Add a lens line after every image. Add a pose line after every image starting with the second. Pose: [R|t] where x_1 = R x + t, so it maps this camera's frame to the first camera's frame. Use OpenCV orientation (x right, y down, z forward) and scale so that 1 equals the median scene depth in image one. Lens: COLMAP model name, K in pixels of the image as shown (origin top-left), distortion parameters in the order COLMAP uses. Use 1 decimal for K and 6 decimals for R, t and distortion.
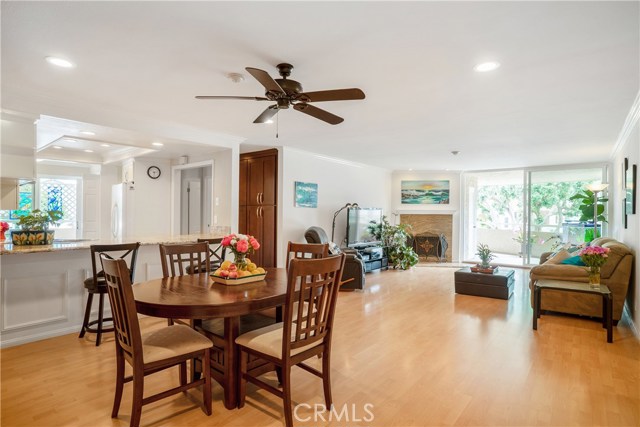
lens RADIAL K [[338.9, 0, 320.6], [0, 338.9, 215.7], [0, 0, 1]] dist [-0.056654, 0.026274]
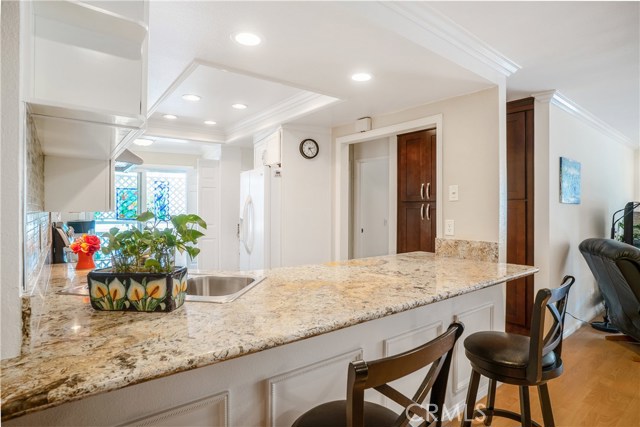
lens RADIAL K [[338.9, 0, 317.6], [0, 338.9, 215.6], [0, 0, 1]] dist [-0.056654, 0.026274]
pose [[0.973862, 0.001575, -0.227133, -0.221232], [0.000432, 0.999961, 0.008788, -0.006978], [0.227138, -0.008657, 0.973824, 0.254495]]
